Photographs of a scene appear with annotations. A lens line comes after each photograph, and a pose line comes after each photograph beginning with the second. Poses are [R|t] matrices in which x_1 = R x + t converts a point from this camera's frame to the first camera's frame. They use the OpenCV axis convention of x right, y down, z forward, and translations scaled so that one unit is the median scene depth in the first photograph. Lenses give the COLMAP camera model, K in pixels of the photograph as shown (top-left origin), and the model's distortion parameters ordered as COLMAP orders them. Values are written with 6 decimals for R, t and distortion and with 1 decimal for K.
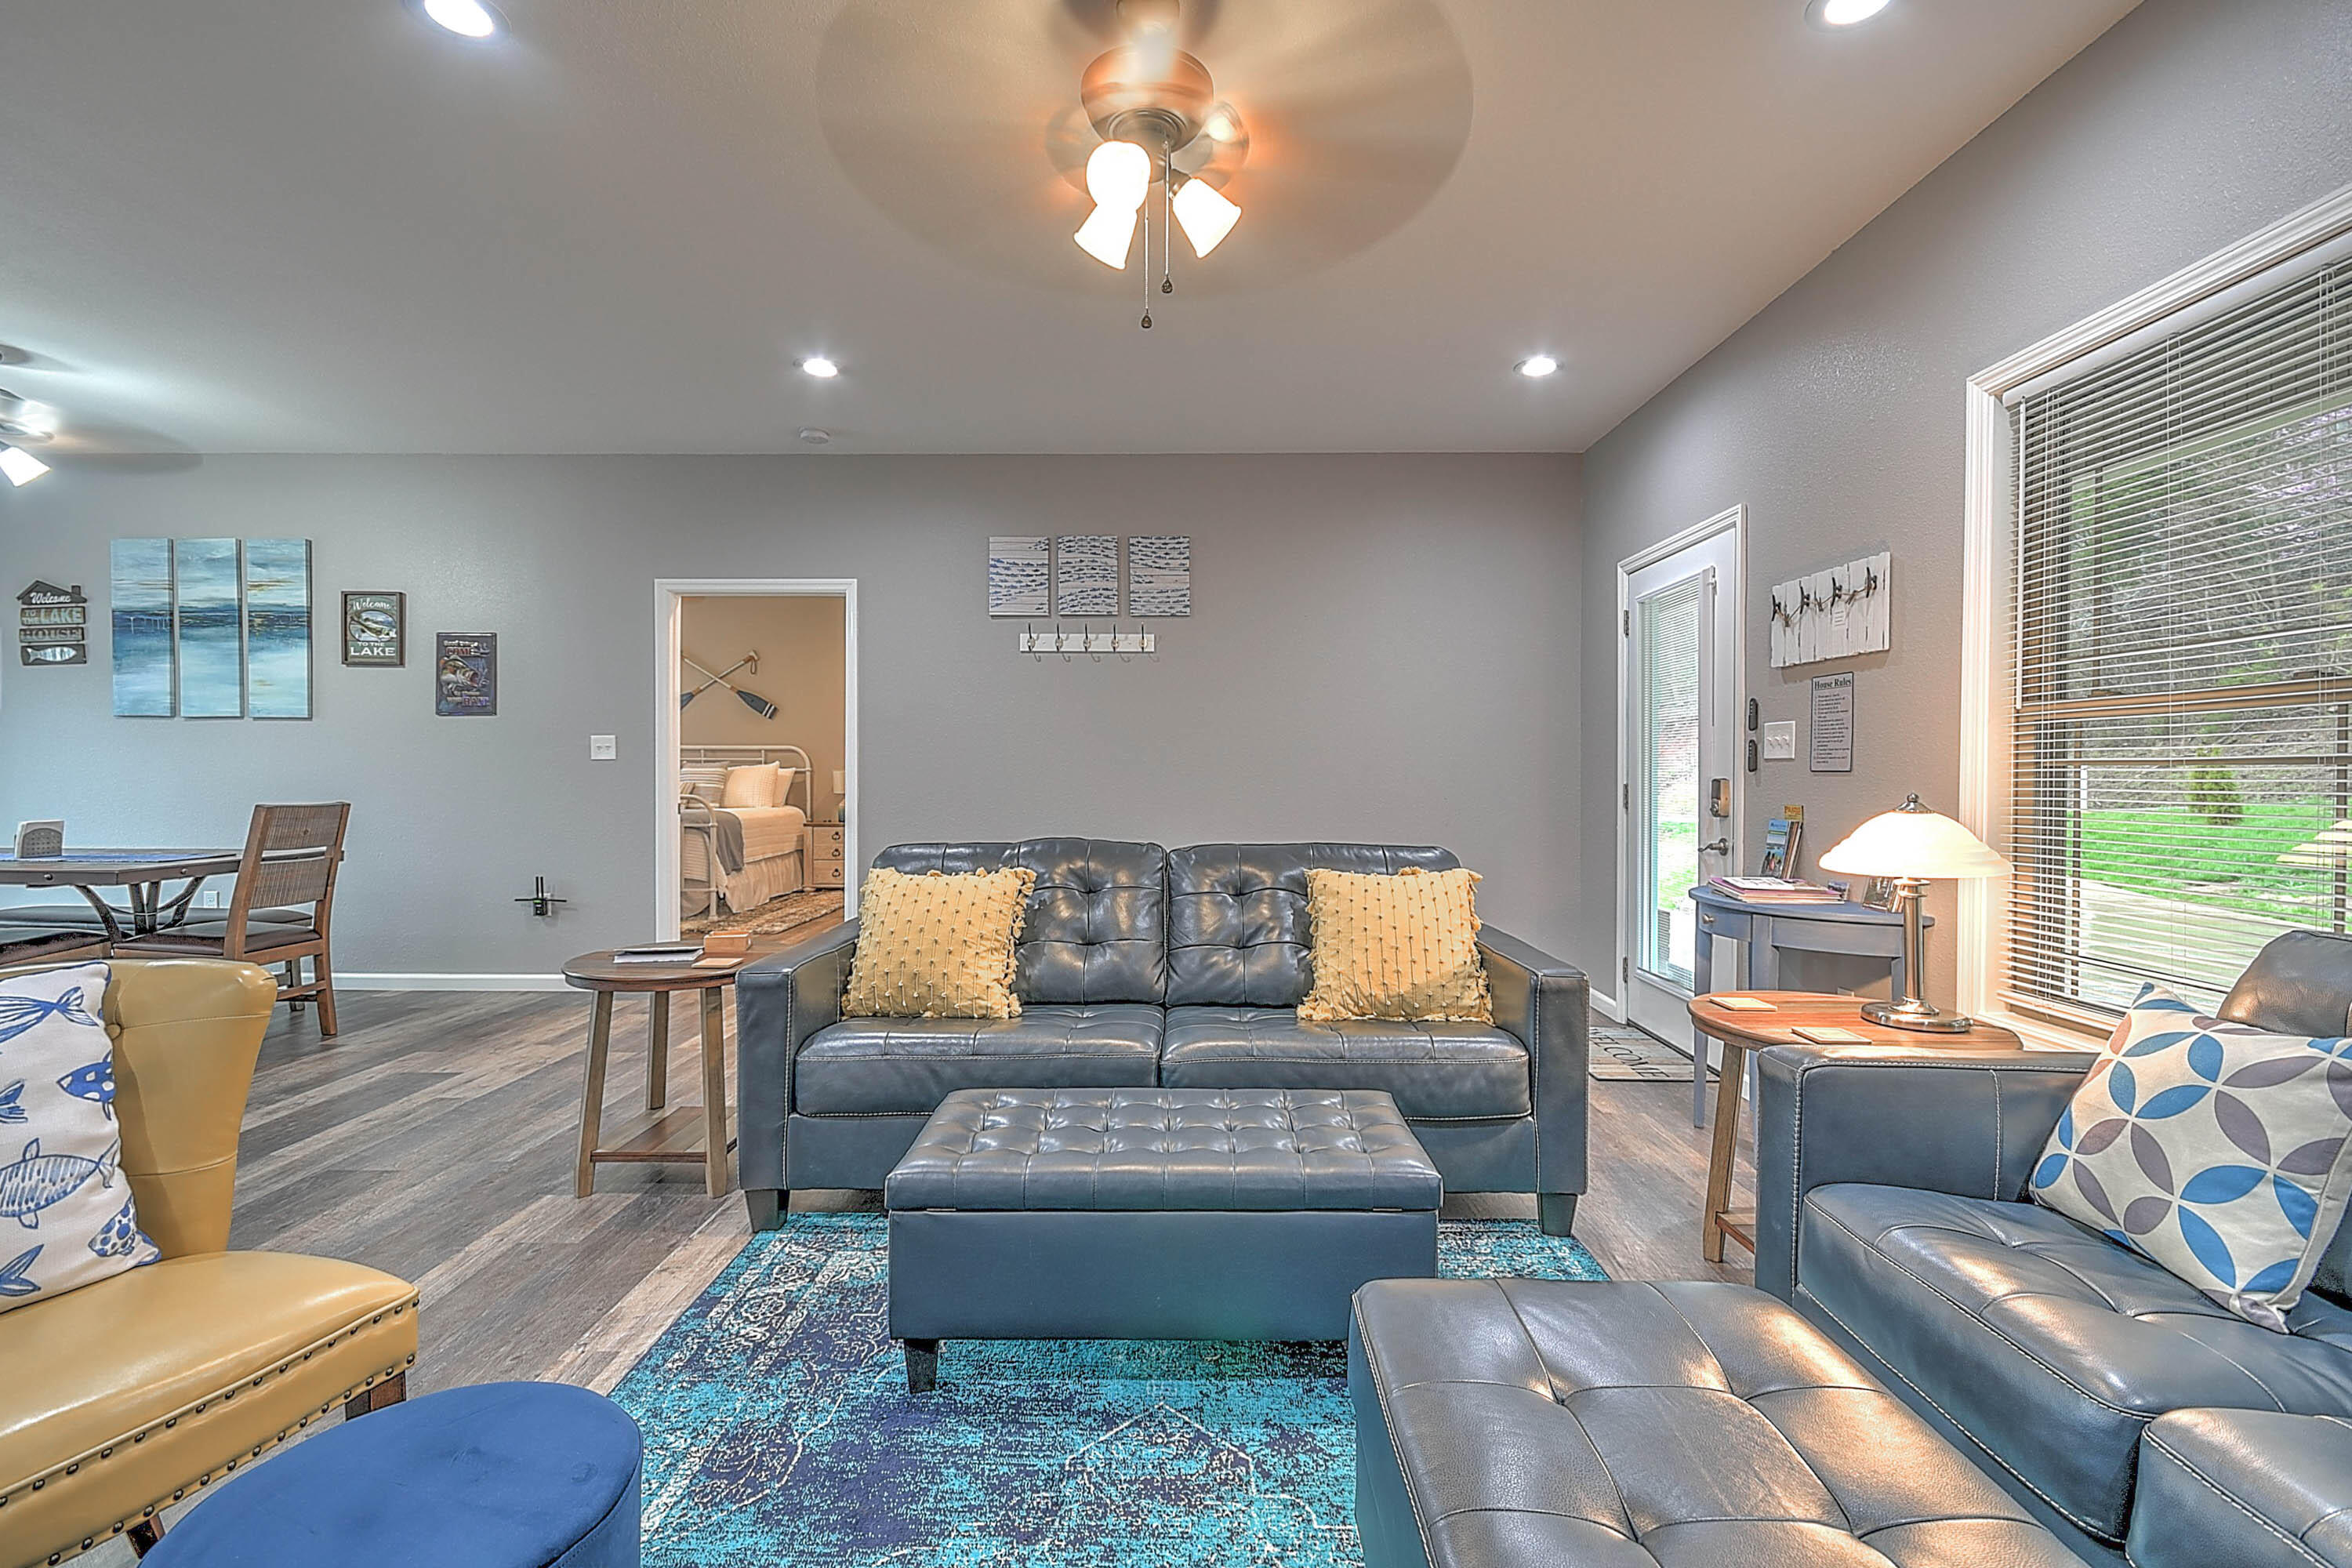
lens RADIAL K [[1030.4, 0, 1176.0], [0, 1030.4, 784.0], [0, 0, 1]] dist [0.033378, -0.017142]
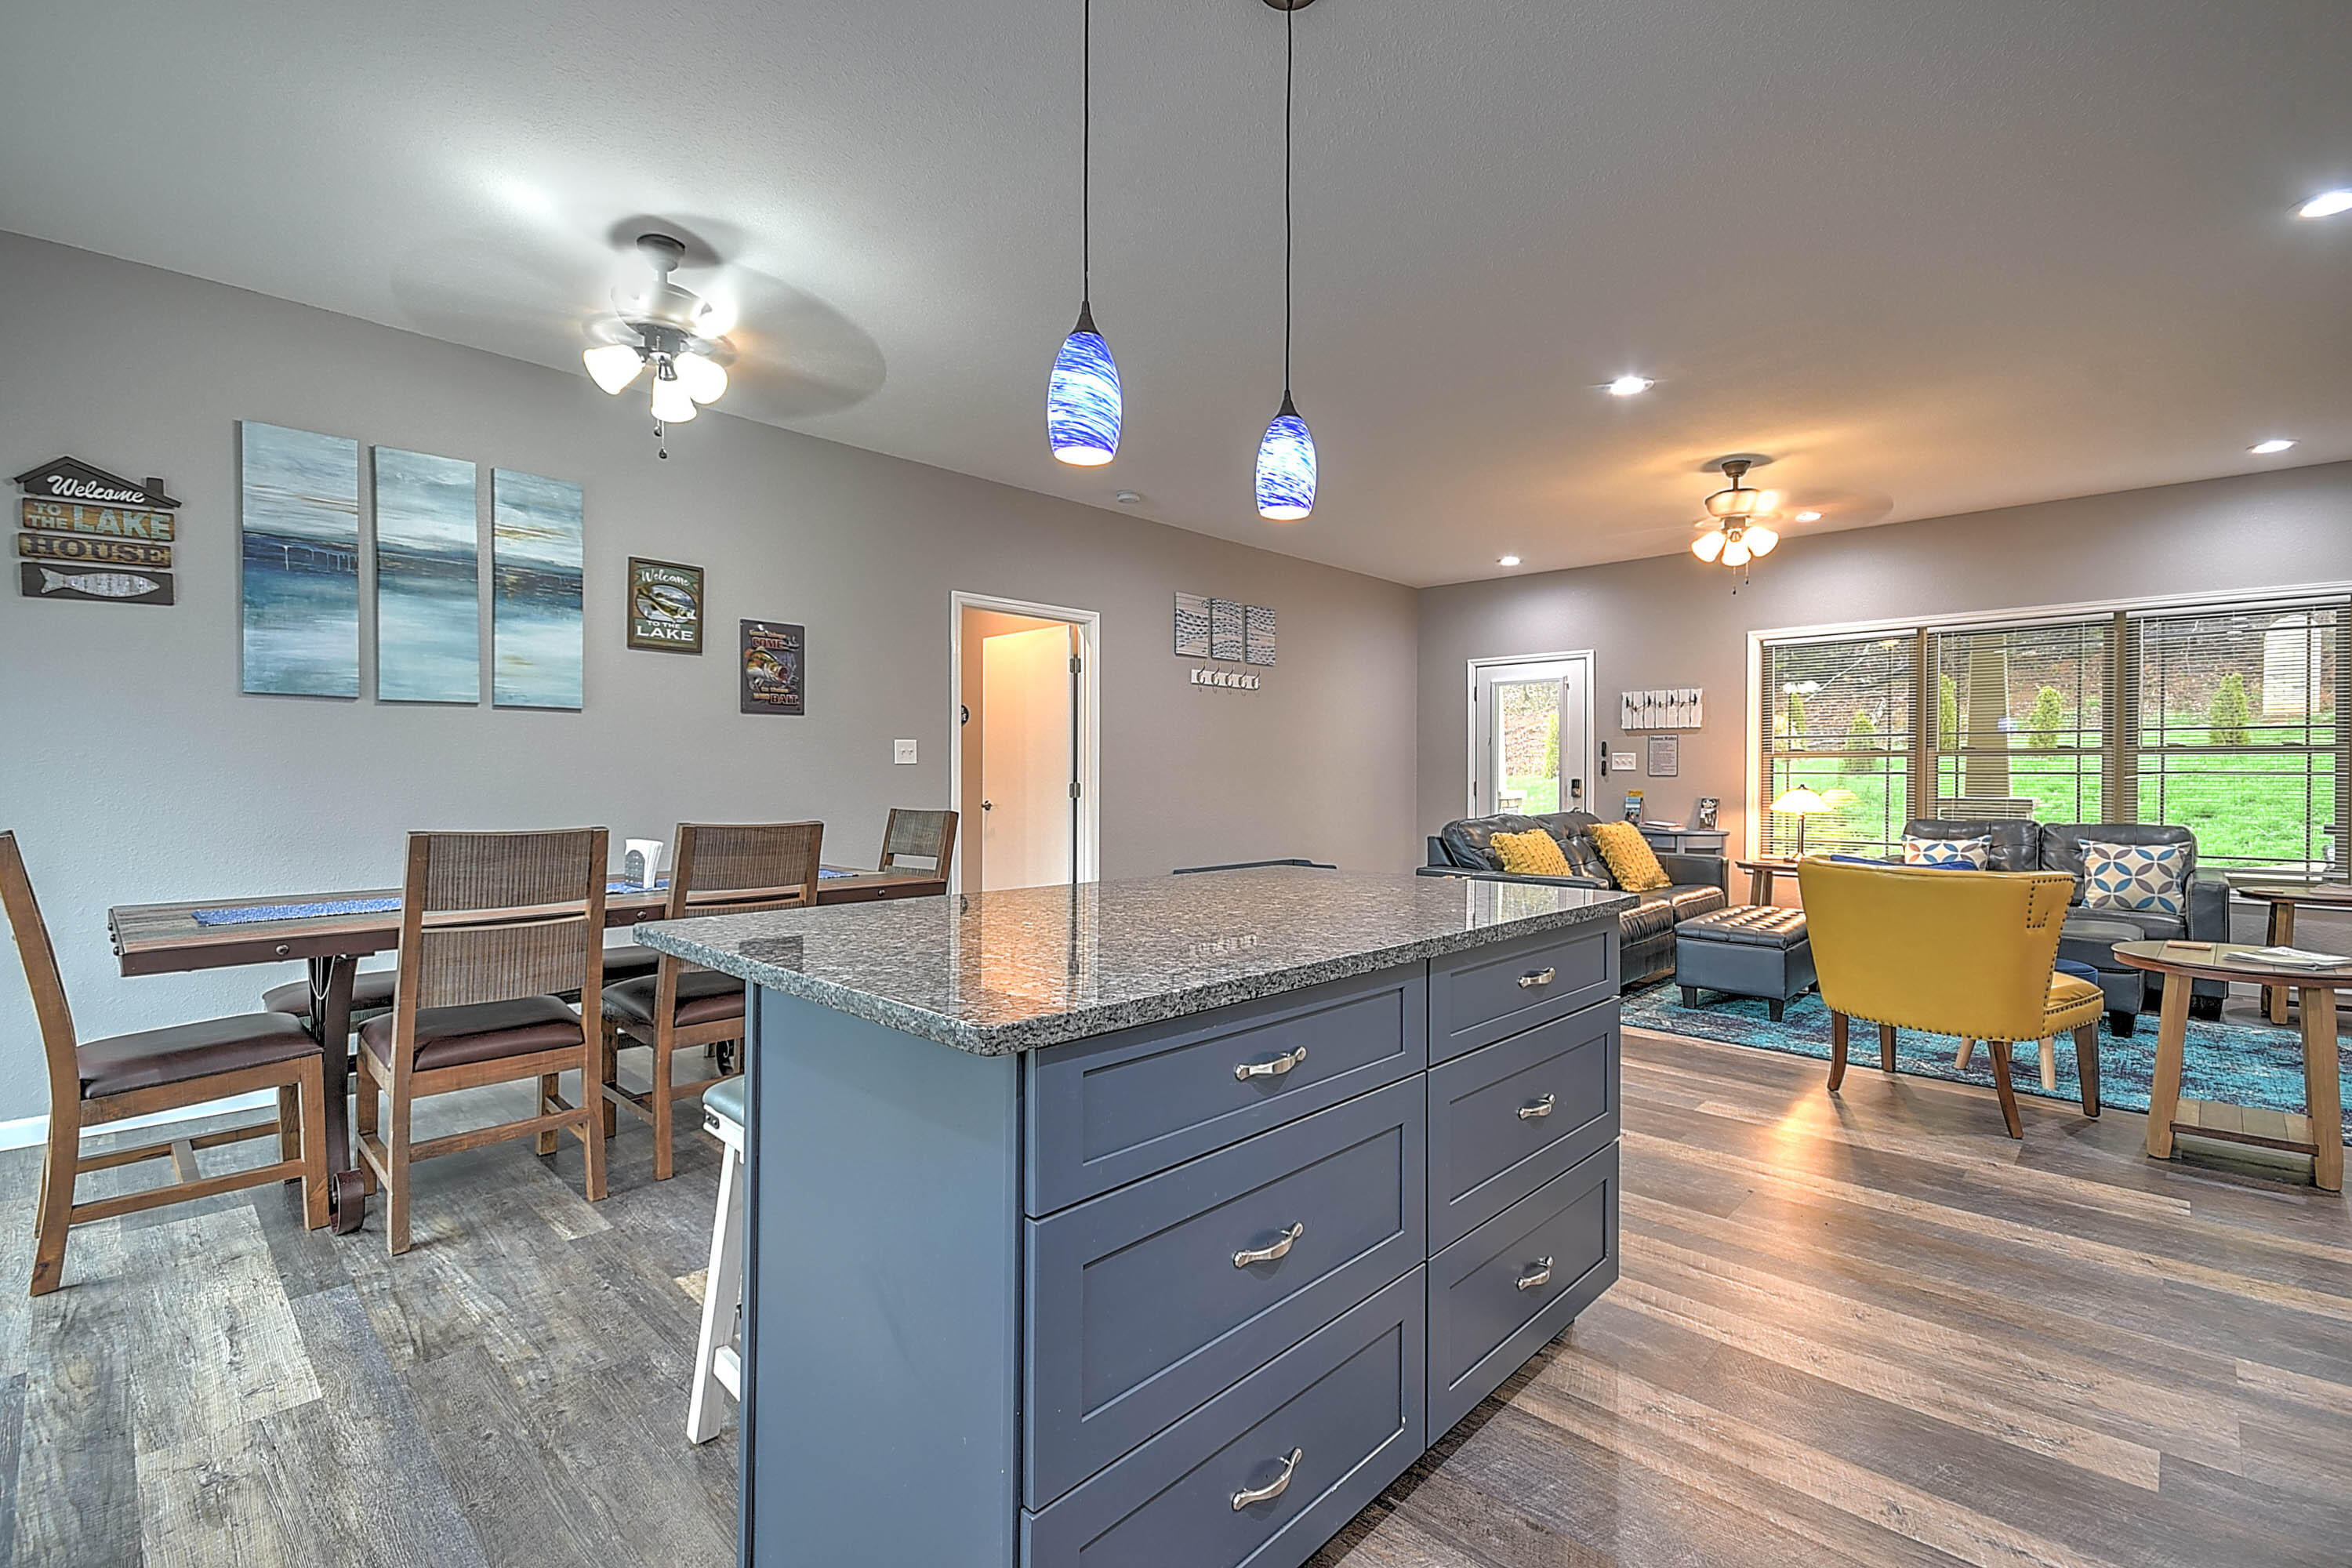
lens RADIAL K [[1030.4, 0, 1176.0], [0, 1030.4, 784.0], [0, 0, 1]] dist [0.033378, -0.017142]
pose [[0.677816, -0.007926, 0.735189, -1.106417], [0.006525, 0.999967, 0.004765, -0.007147], [-0.735203, 0.001567, 0.677845, 0.132666]]
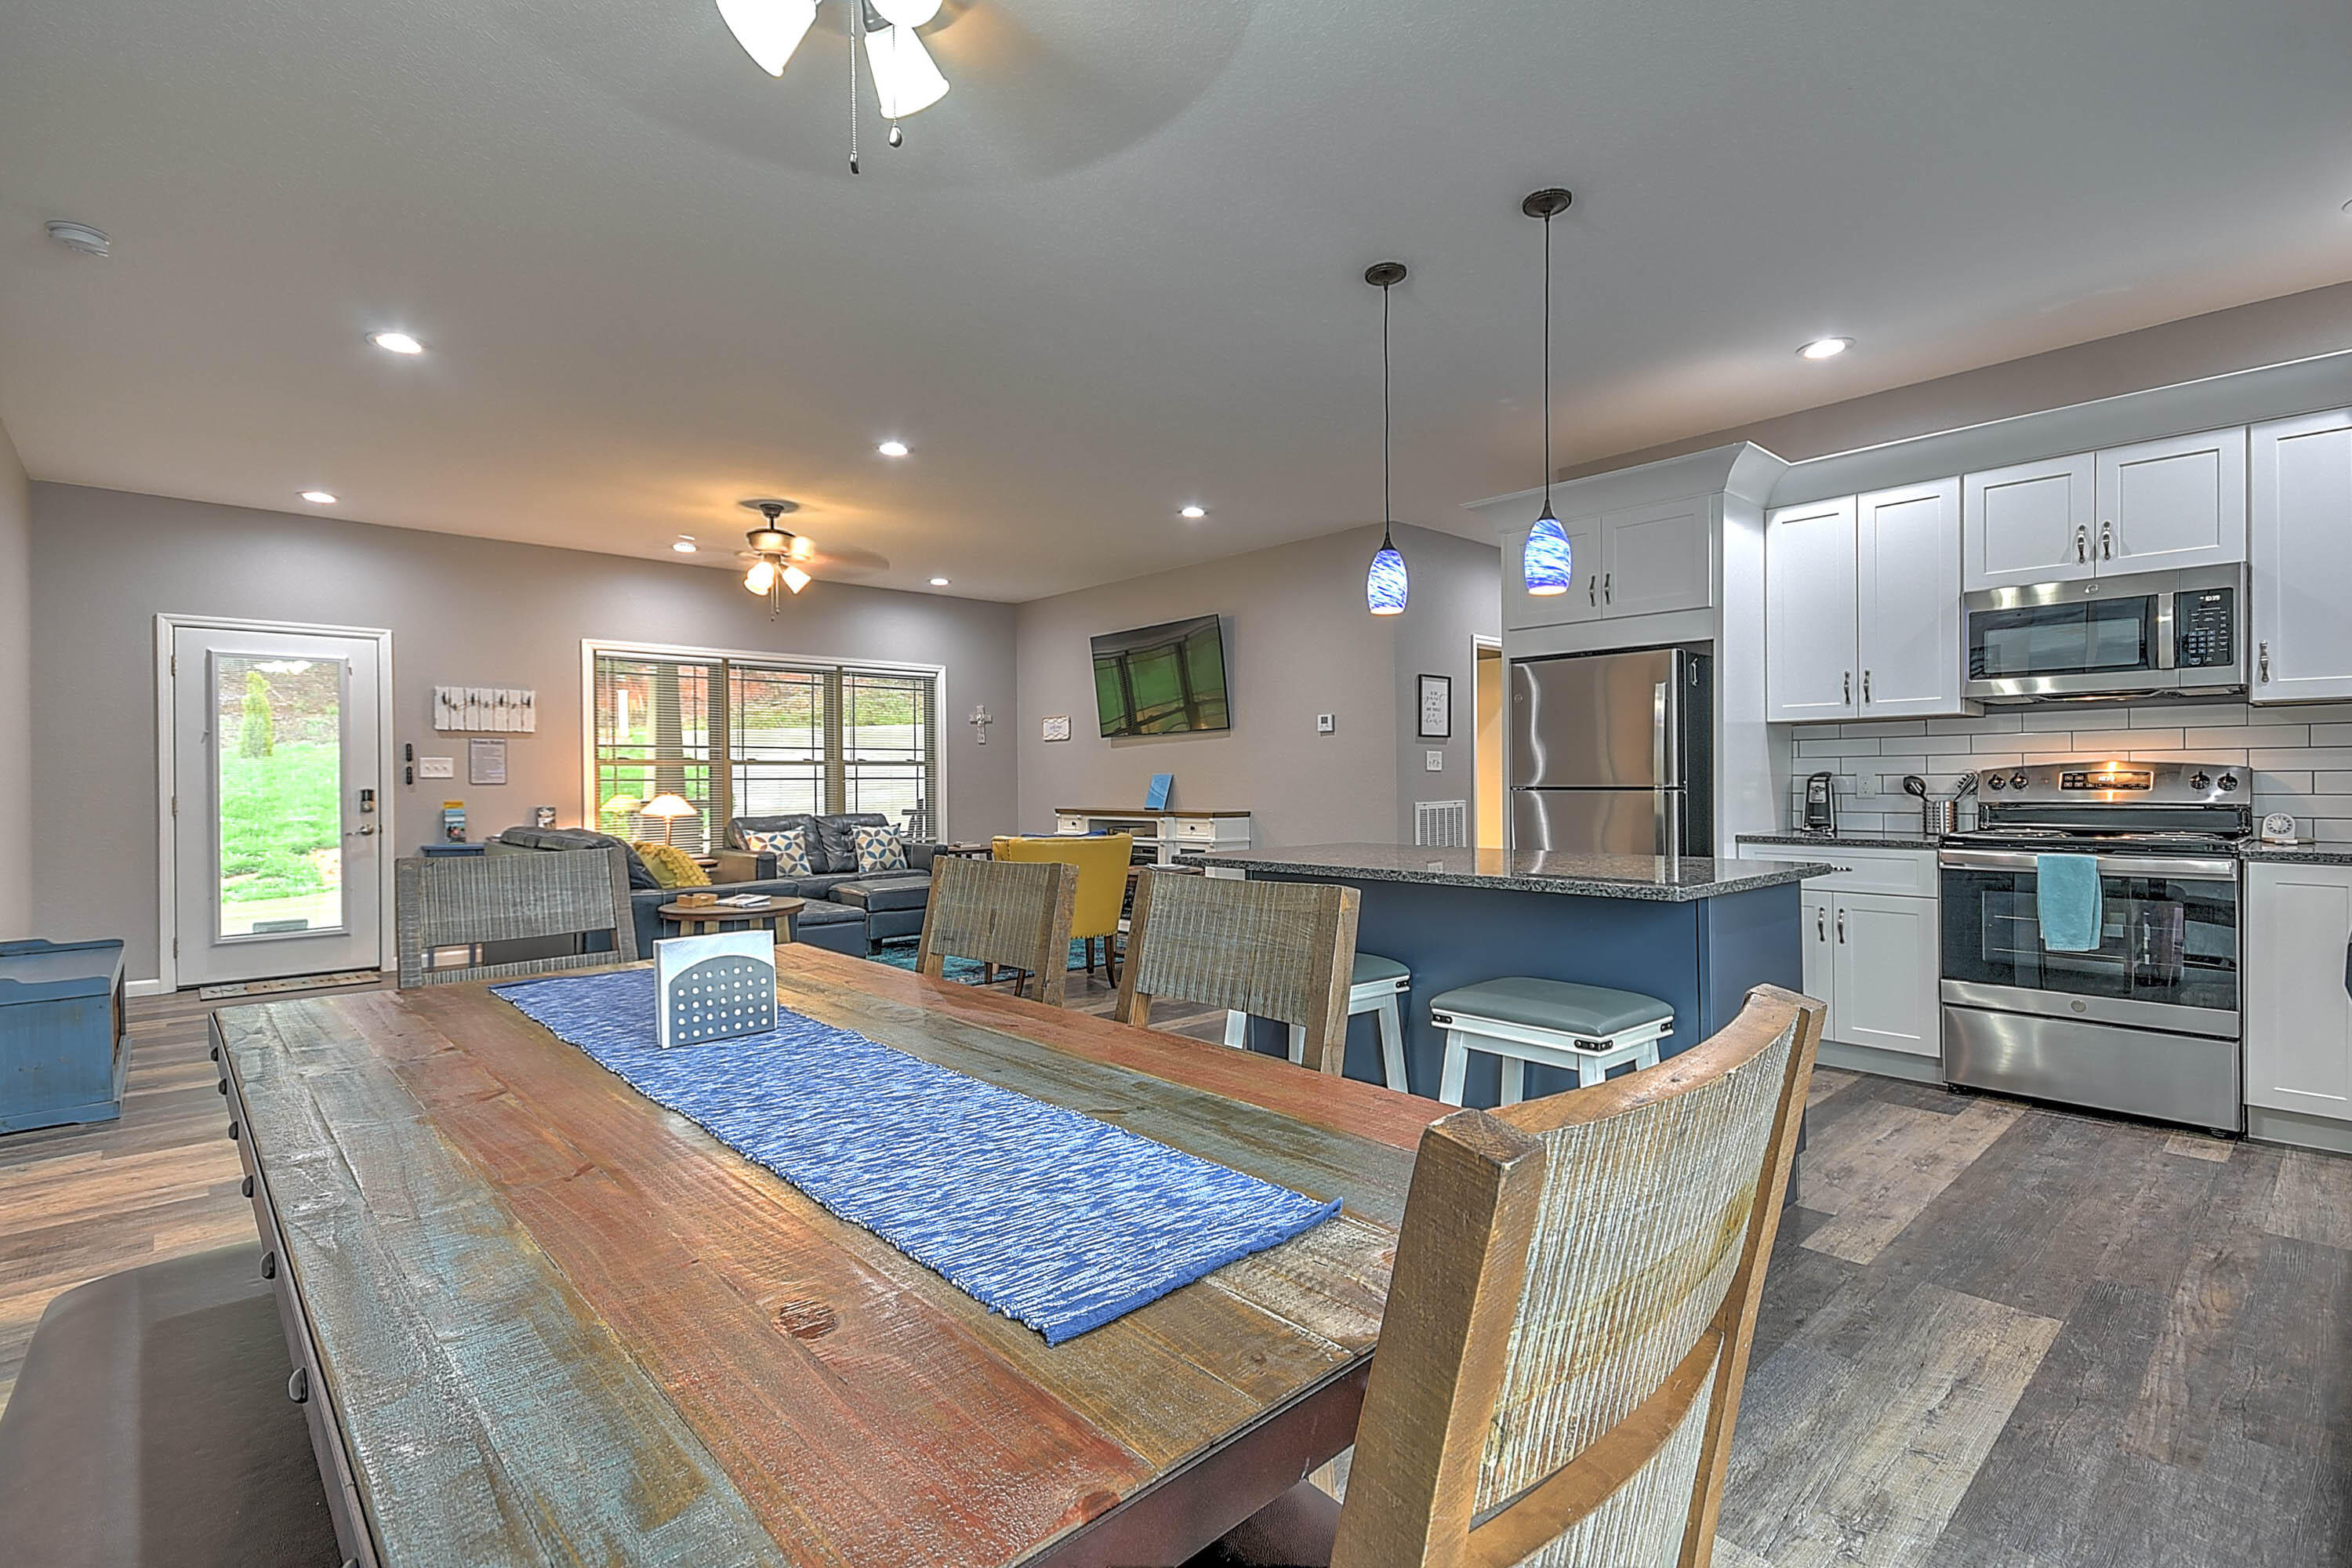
lens RADIAL K [[1087.8, 0, 1176.0], [0, 1087.8, 784.0], [0, 0, 1]] dist [0.023791, -0.000162]
pose [[-0.695013, -0.000968, 0.718997, -1.166159], [0.012721, 0.999826, 0.013642, -0.014882], [-0.718885, 0.018628, -0.694879, 0.928876]]
